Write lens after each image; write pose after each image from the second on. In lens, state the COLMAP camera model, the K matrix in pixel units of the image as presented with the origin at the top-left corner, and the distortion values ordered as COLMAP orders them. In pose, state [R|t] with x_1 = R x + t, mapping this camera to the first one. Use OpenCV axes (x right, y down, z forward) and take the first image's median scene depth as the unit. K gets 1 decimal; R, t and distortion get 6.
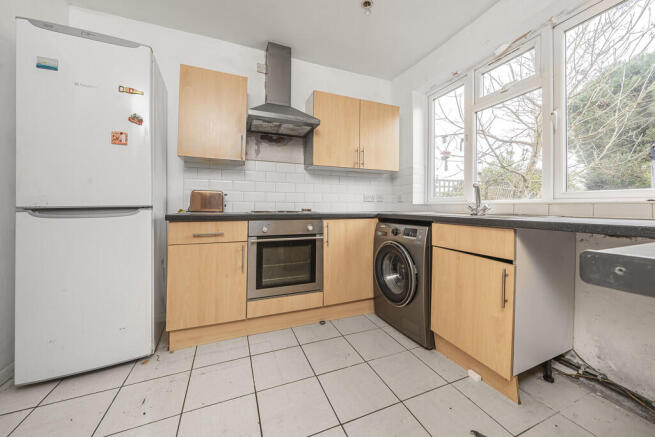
lens RADIAL K [[241.3, 0, 327.9], [0, 241.3, 203.3], [0, 0, 1]] dist [-0.000042, -0.000007]
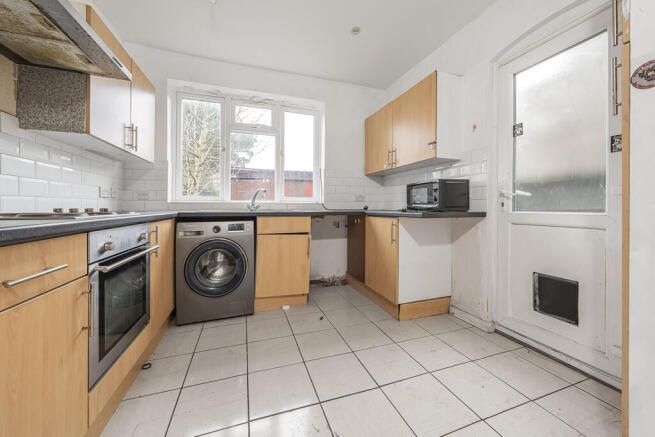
lens RADIAL K [[243.8, 0, 328.4], [0, 243.8, 207.2], [0, 0, 1]] dist [-0.000653, -0.000033]
pose [[0.058970, -0.003950, 0.998252, -0.803769], [-0.014846, 0.999878, 0.004833, 0.012362], [-0.998149, -0.015105, 0.058904, 0.486097]]
